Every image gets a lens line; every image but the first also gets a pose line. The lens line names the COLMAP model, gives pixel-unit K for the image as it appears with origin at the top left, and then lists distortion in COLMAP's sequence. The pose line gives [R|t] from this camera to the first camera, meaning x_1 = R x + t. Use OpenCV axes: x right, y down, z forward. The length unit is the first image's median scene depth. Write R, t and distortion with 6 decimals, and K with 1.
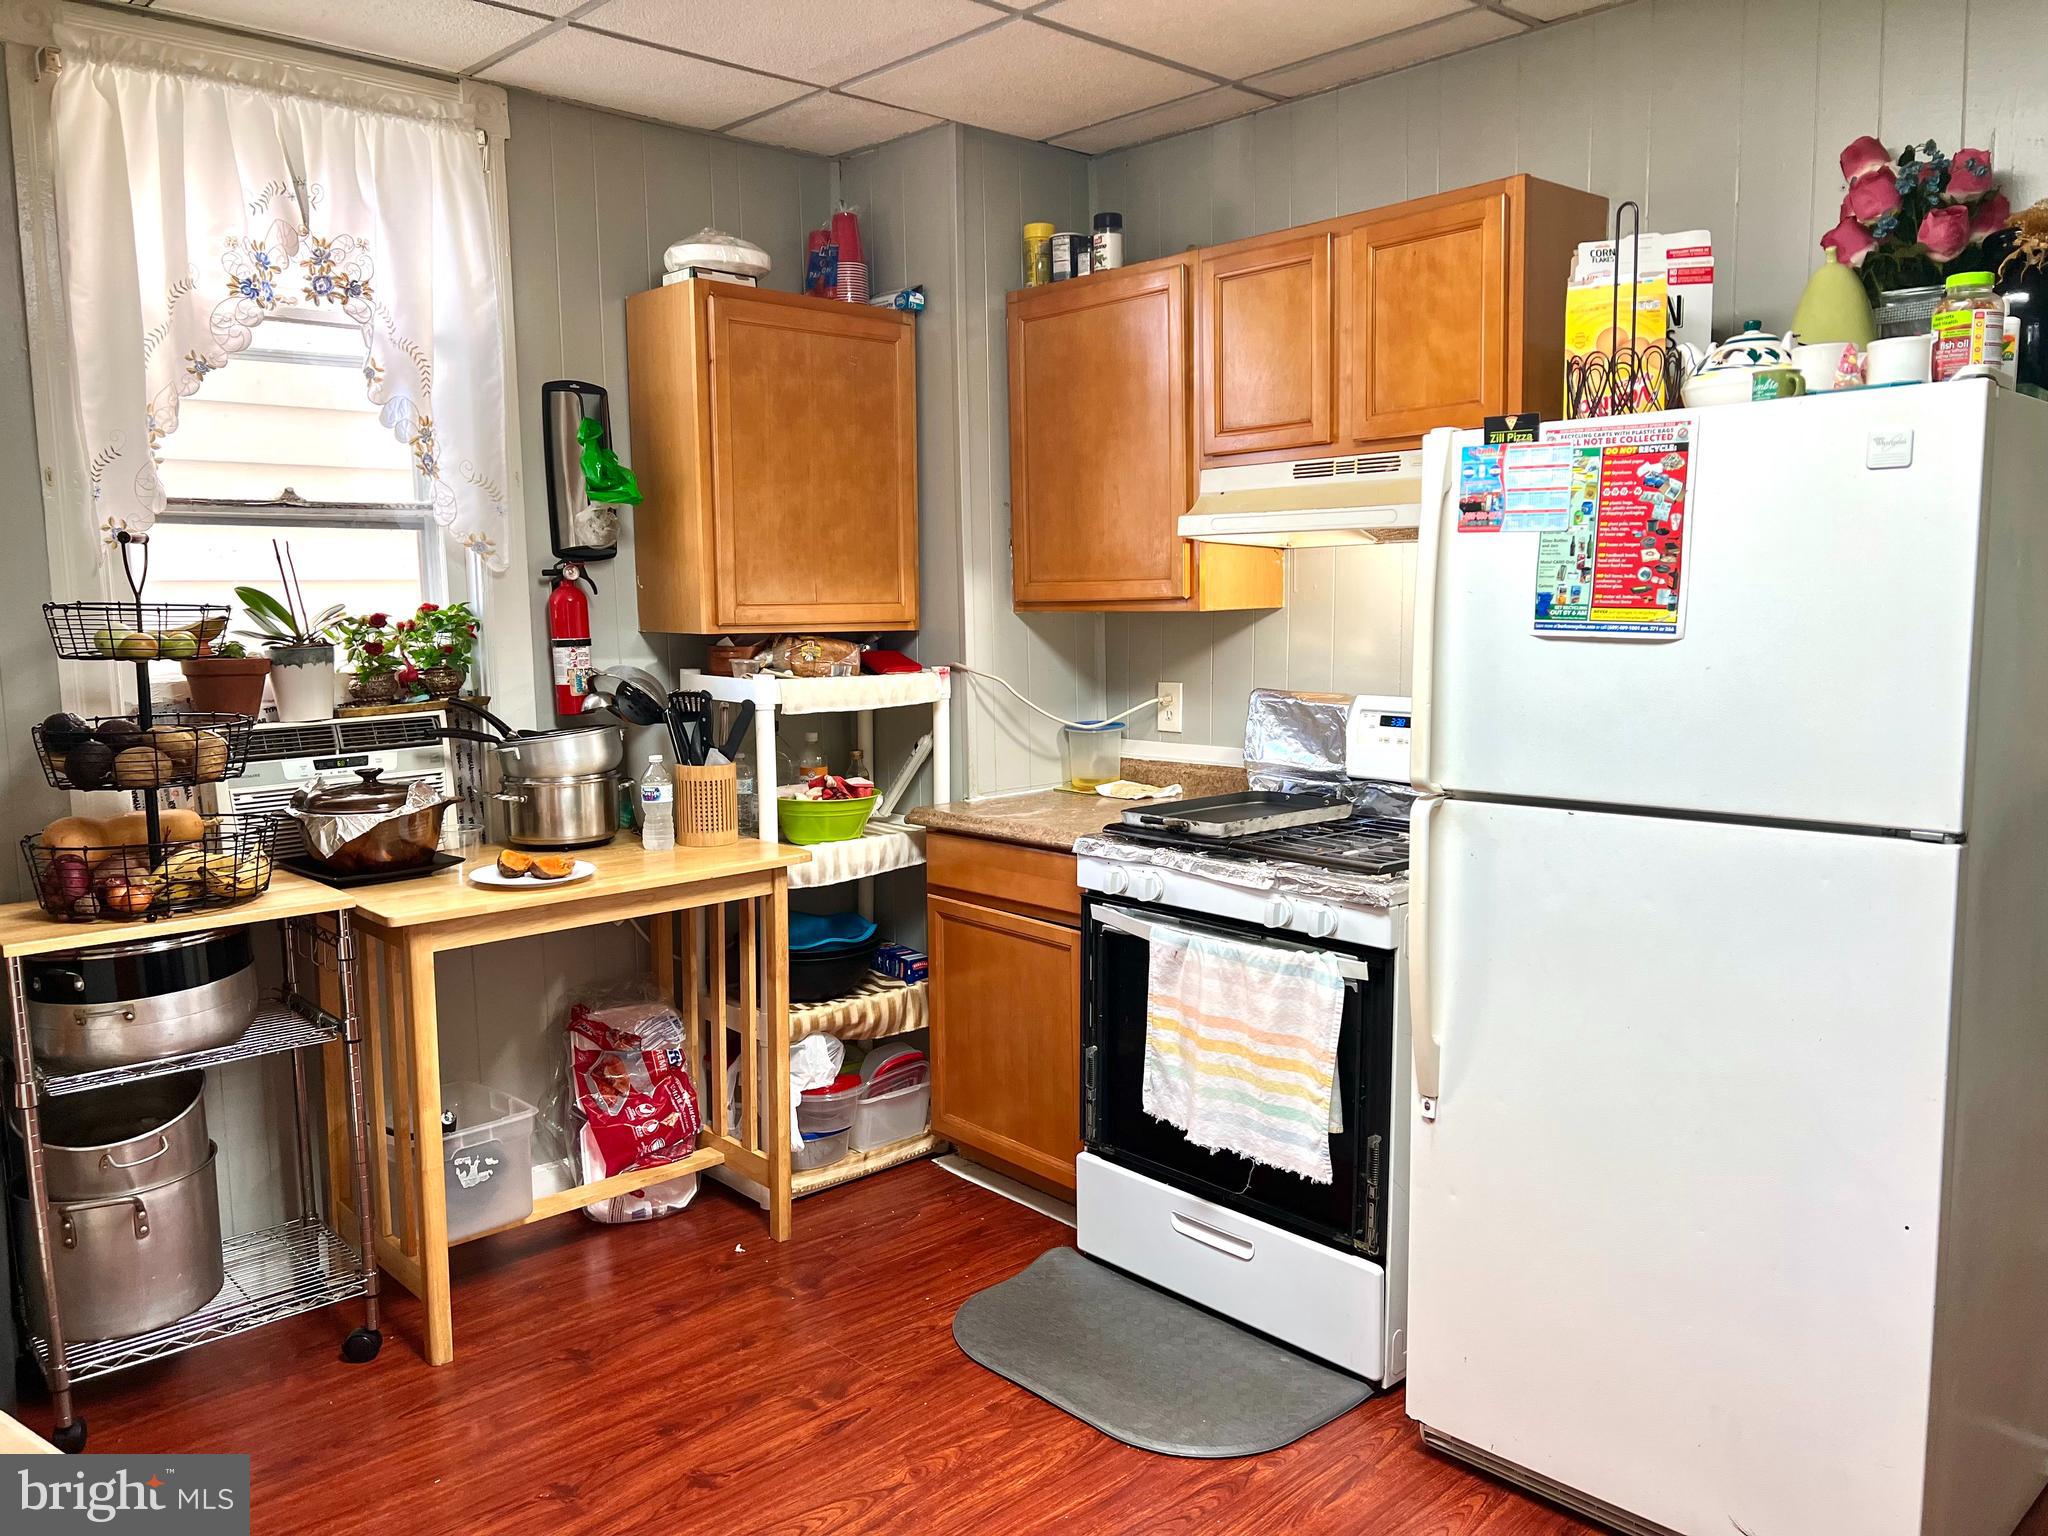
lens RADIAL K [[1540.0, 0, 1027.4], [0, 1540.0, 770.8], [0, 0, 1]] dist [0.011428, -0.007946]
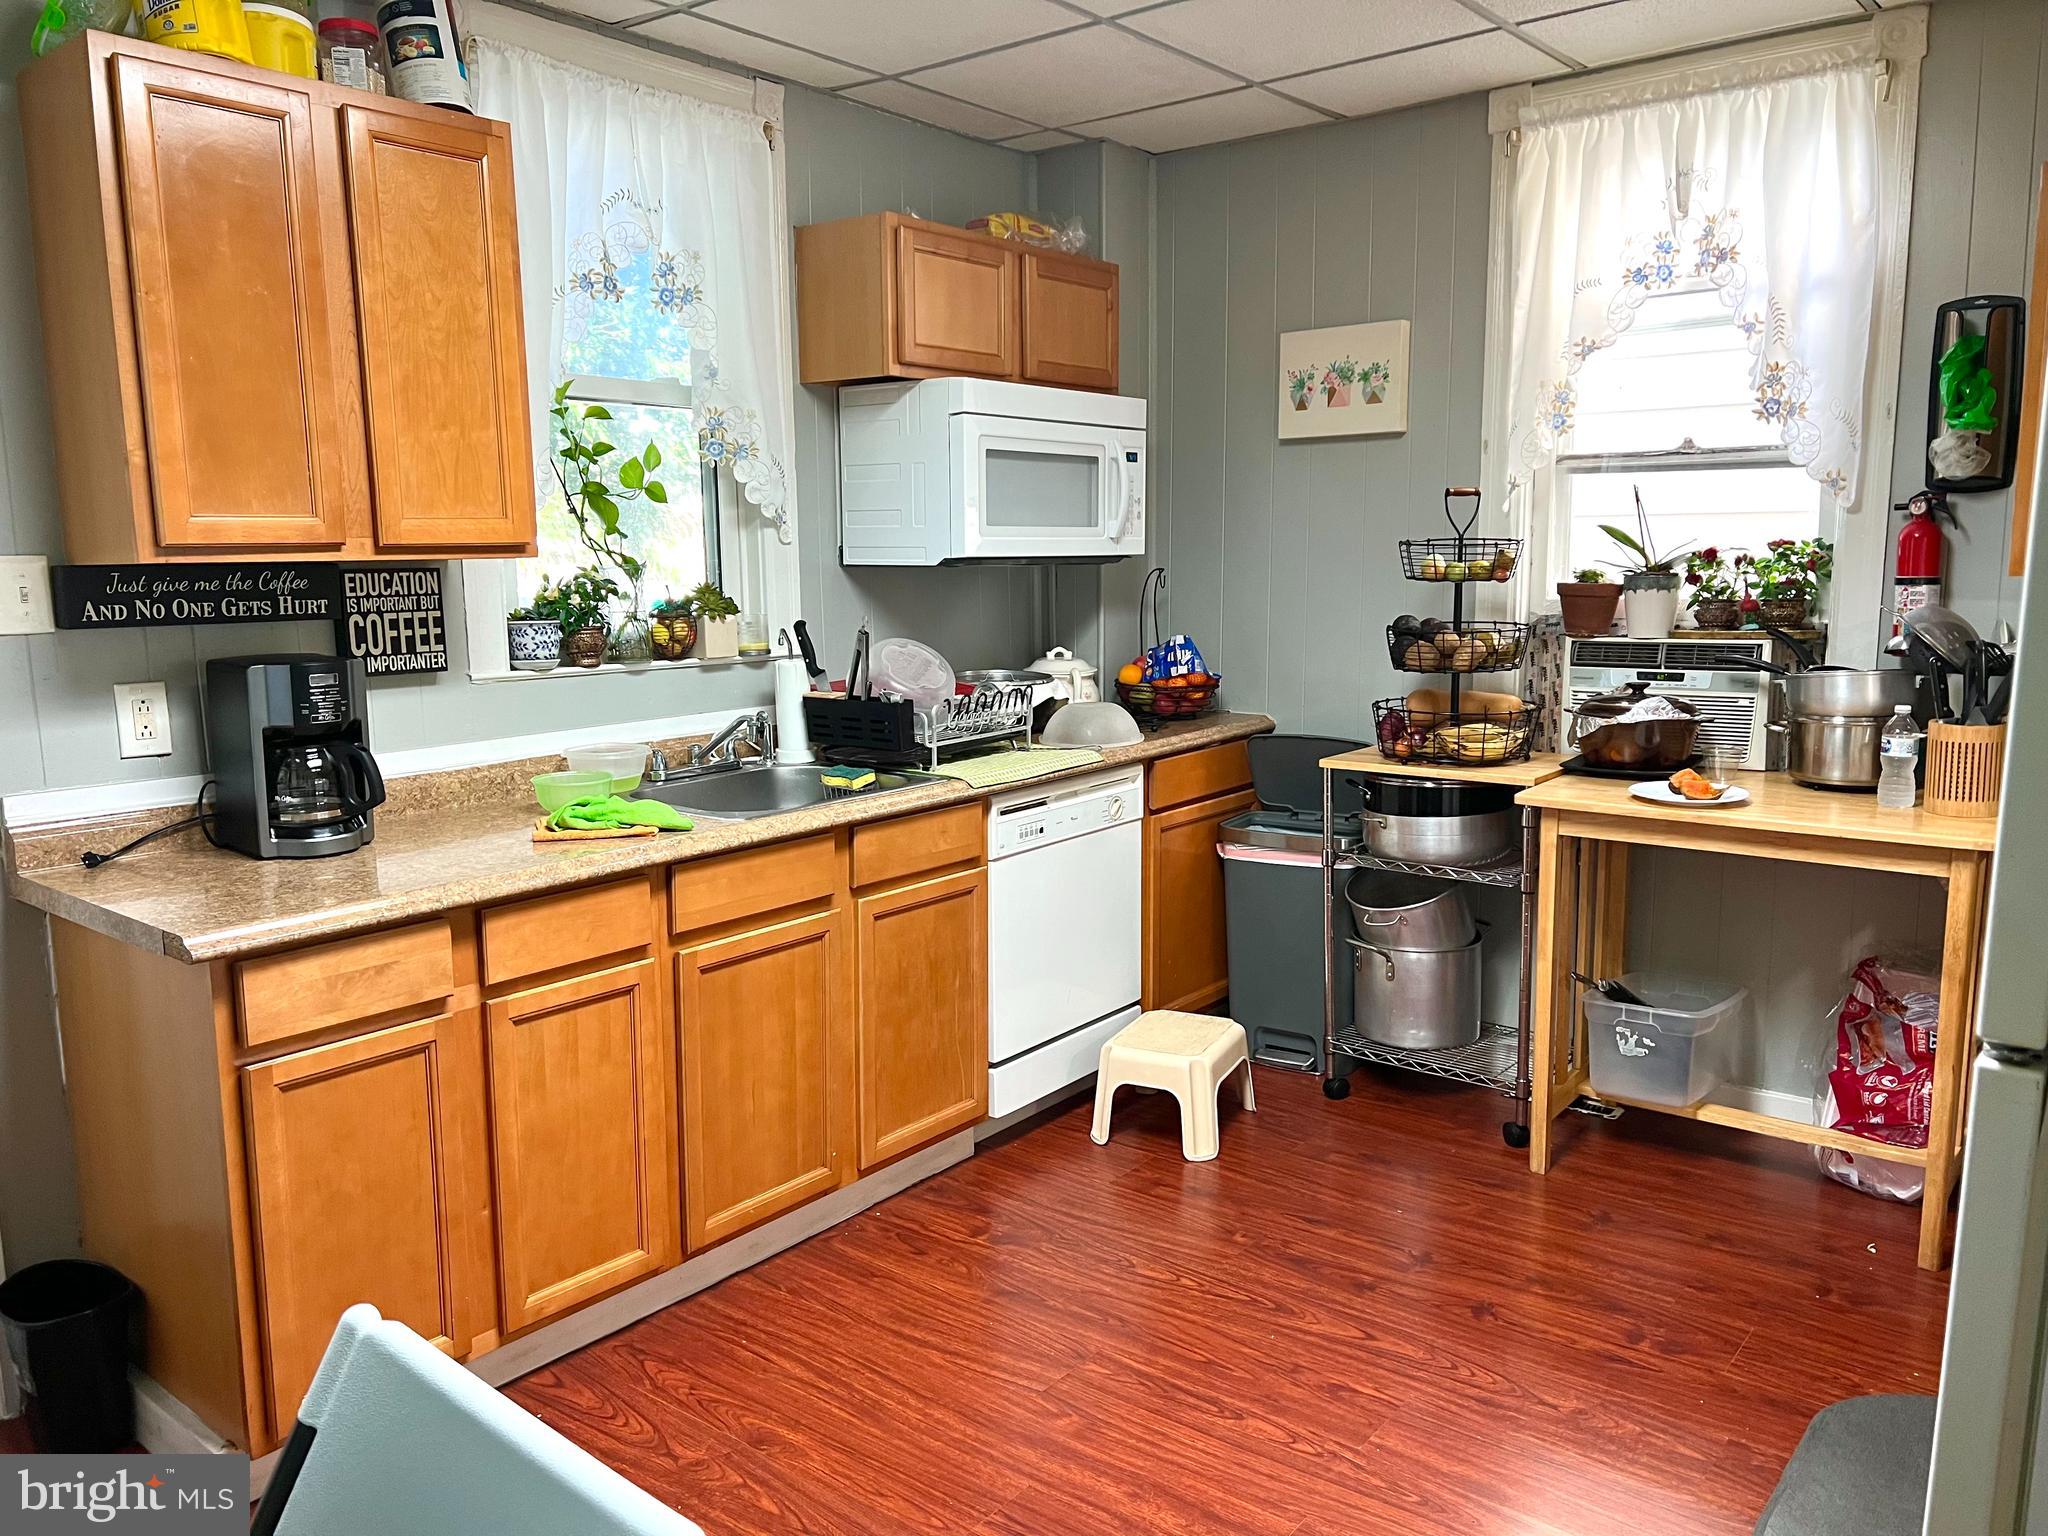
lens RADIAL K [[1540.0, 0, 1025.9], [0, 1540.0, 766.2], [0, 0, 1]] dist [0.011428, -0.007946]
pose [[0.140862, 0.158366, -0.977281, 0.623402], [-0.105639, 0.983892, 0.144211, -0.054976], [0.984377, 0.082925, 0.155323, 0.349784]]
